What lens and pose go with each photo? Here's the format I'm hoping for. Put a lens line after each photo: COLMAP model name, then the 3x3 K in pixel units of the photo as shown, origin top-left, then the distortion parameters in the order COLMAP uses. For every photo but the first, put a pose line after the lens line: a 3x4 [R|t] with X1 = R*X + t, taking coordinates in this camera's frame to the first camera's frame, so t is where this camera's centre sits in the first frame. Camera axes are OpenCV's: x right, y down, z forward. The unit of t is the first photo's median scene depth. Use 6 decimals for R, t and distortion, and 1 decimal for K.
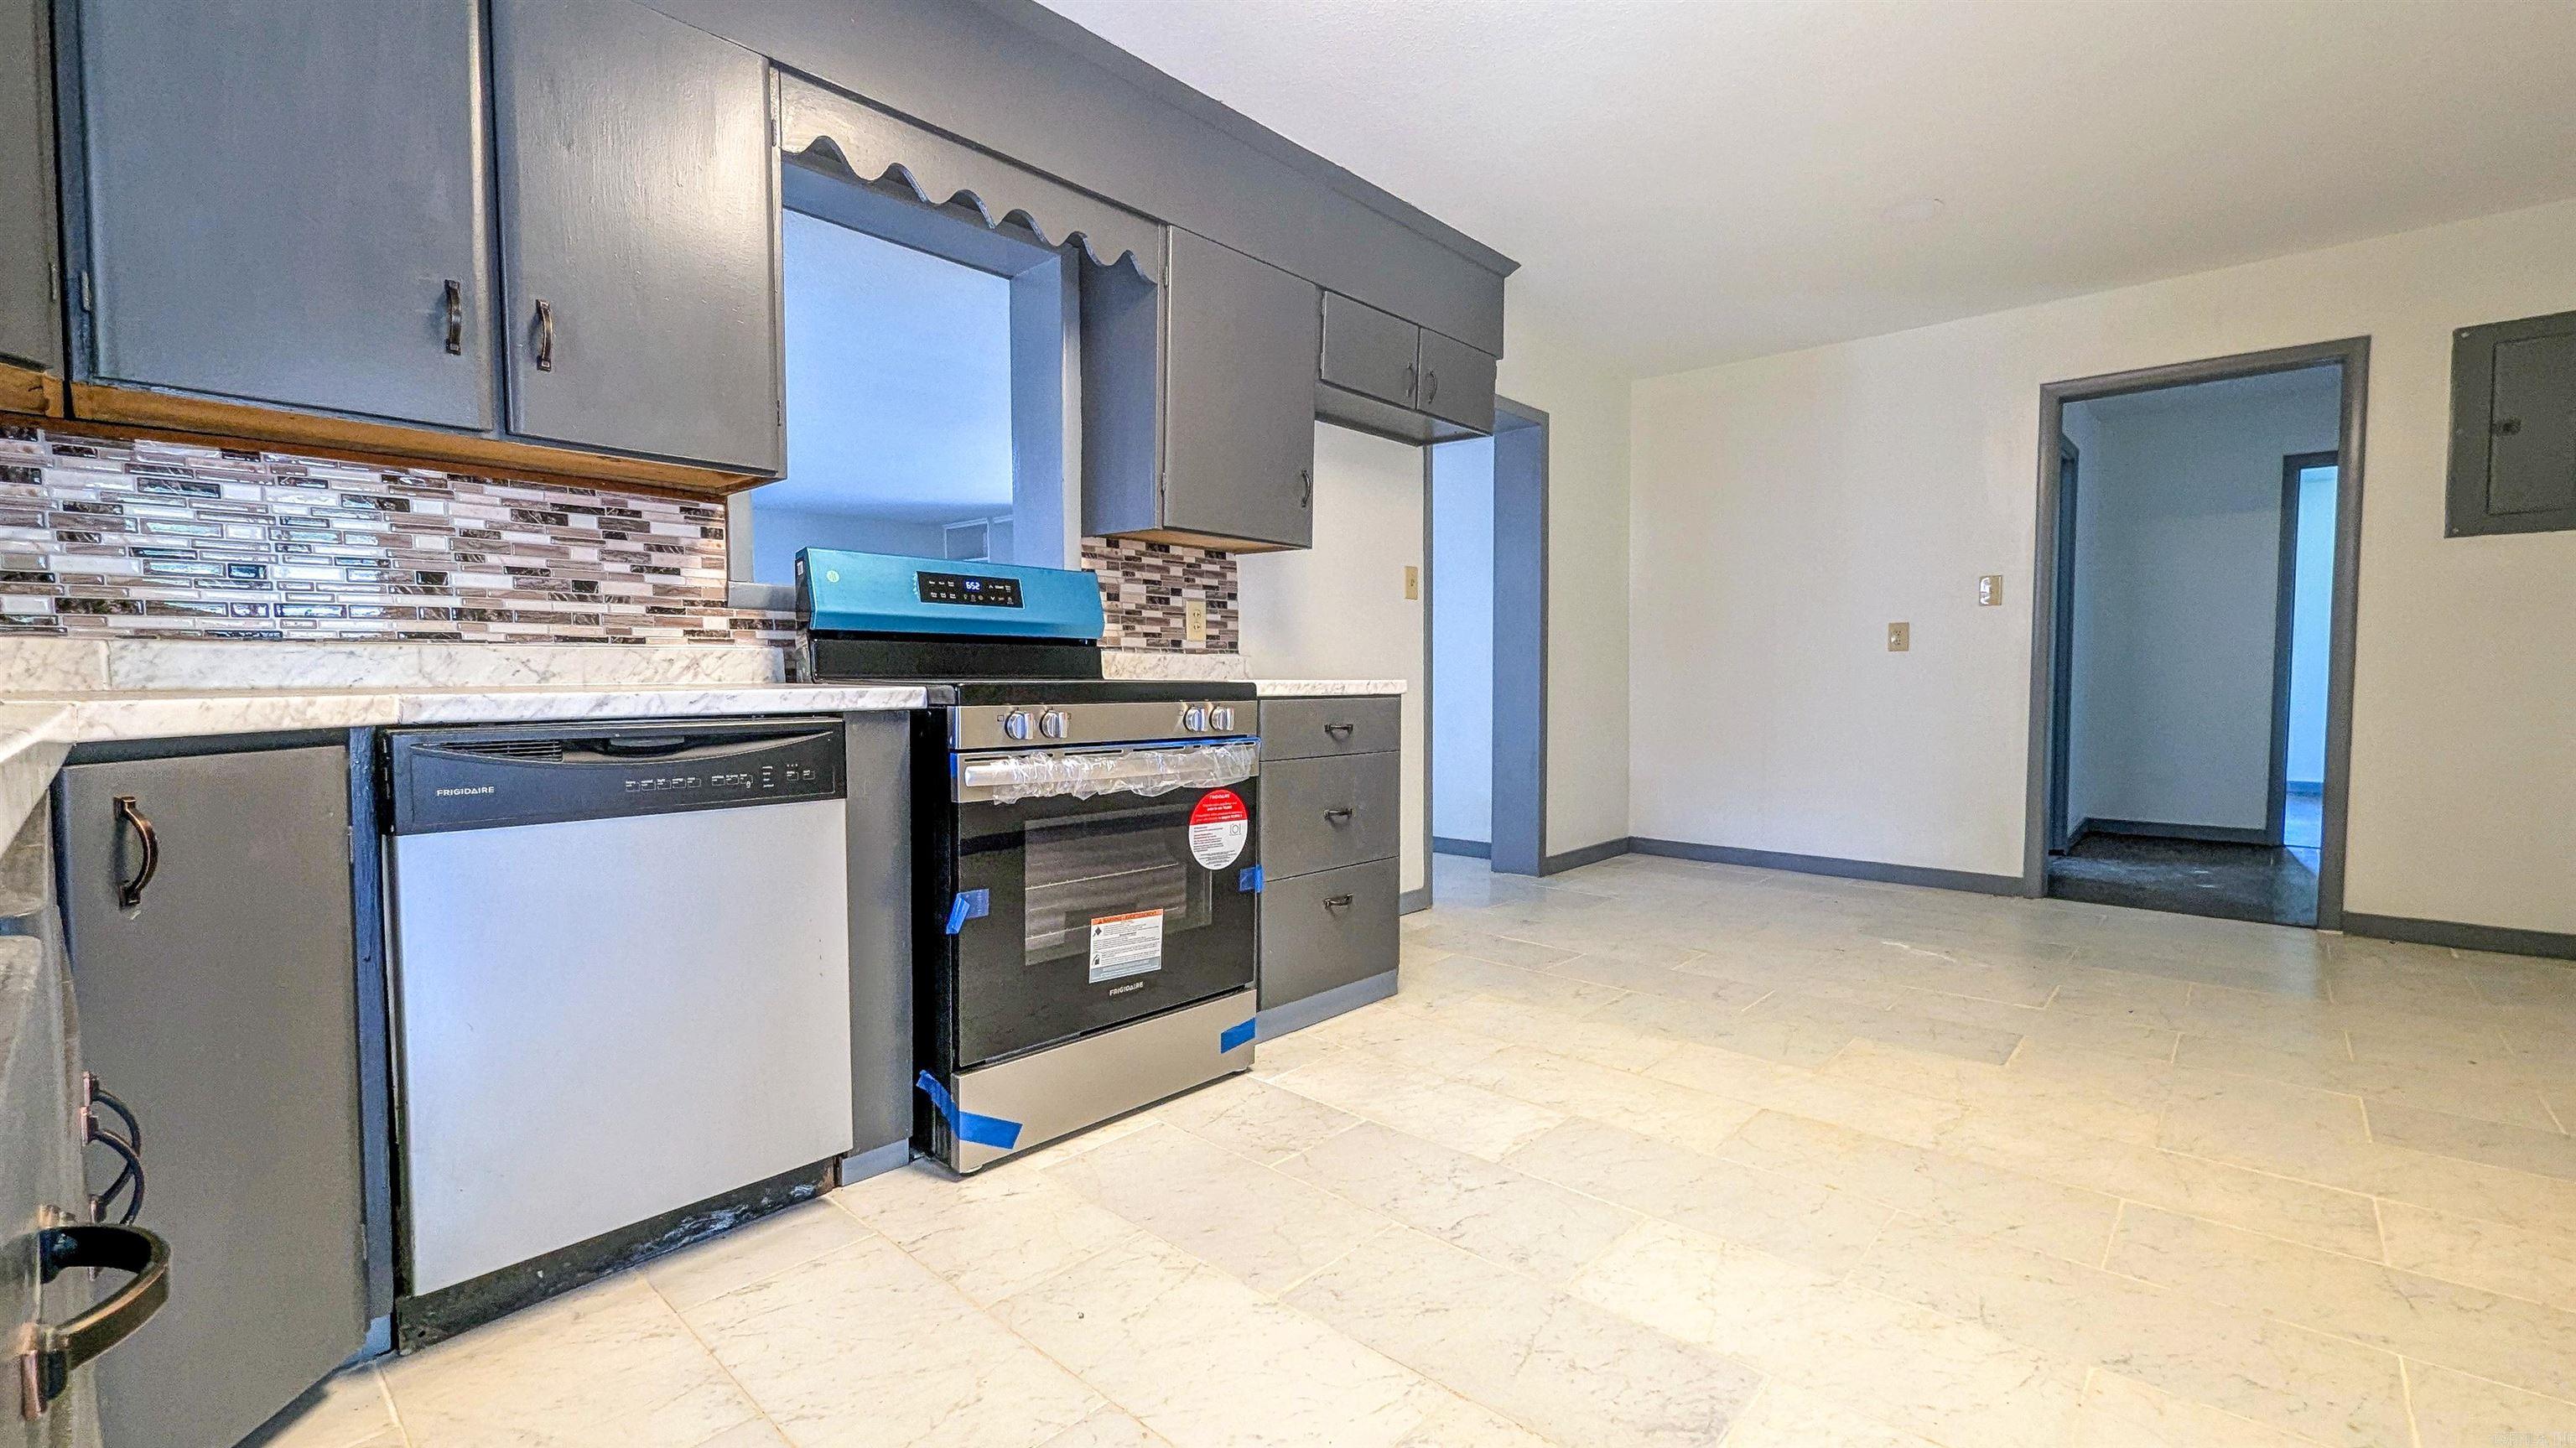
lens RADIAL K [[1105.8, 0, 1292.6], [0, 1105.8, 738.5], [0, 0, 1]] dist [0.013577, -0.000046]
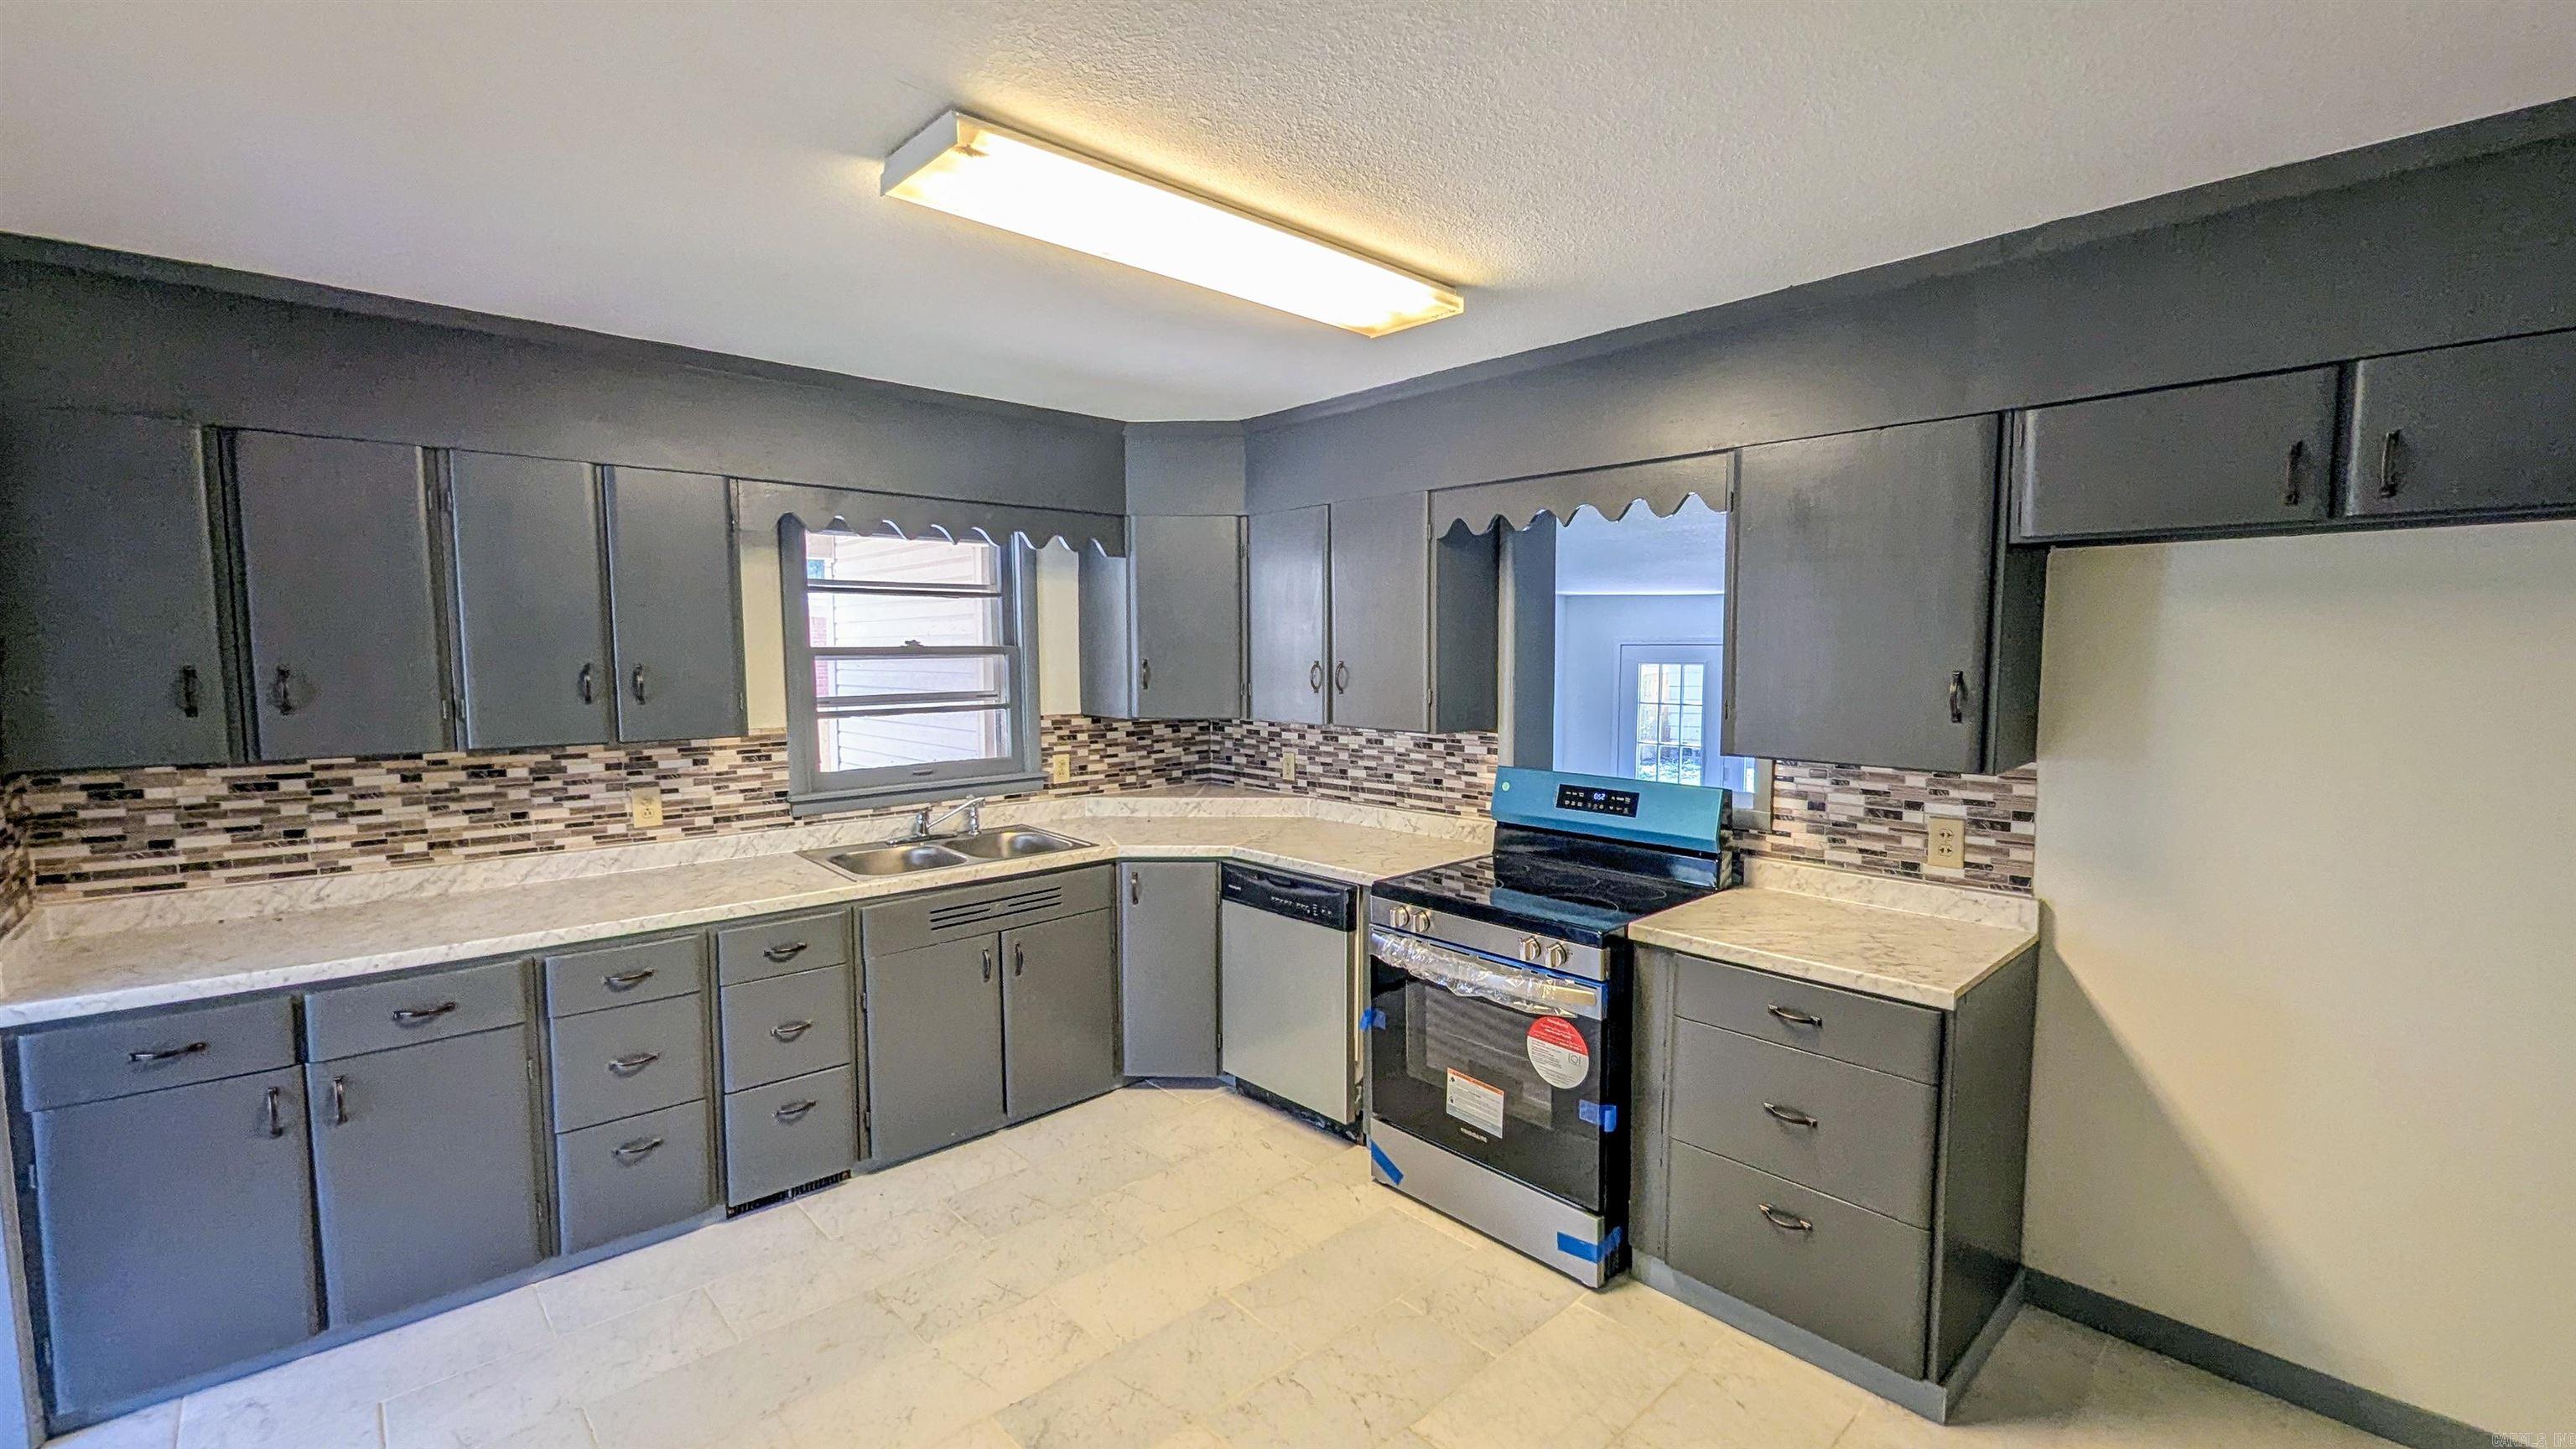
lens RADIAL K [[1105.8, 0, 1294.3], [0, 1105.8, 720.3], [0, 0, 1]] dist [0.013577, -0.000046]
pose [[-0.109099, 0.080741, -0.990746, 0.982234], [-0.040587, 0.995503, 0.085598, -0.317073], [0.993202, 0.049550, -0.105331, 0.785084]]
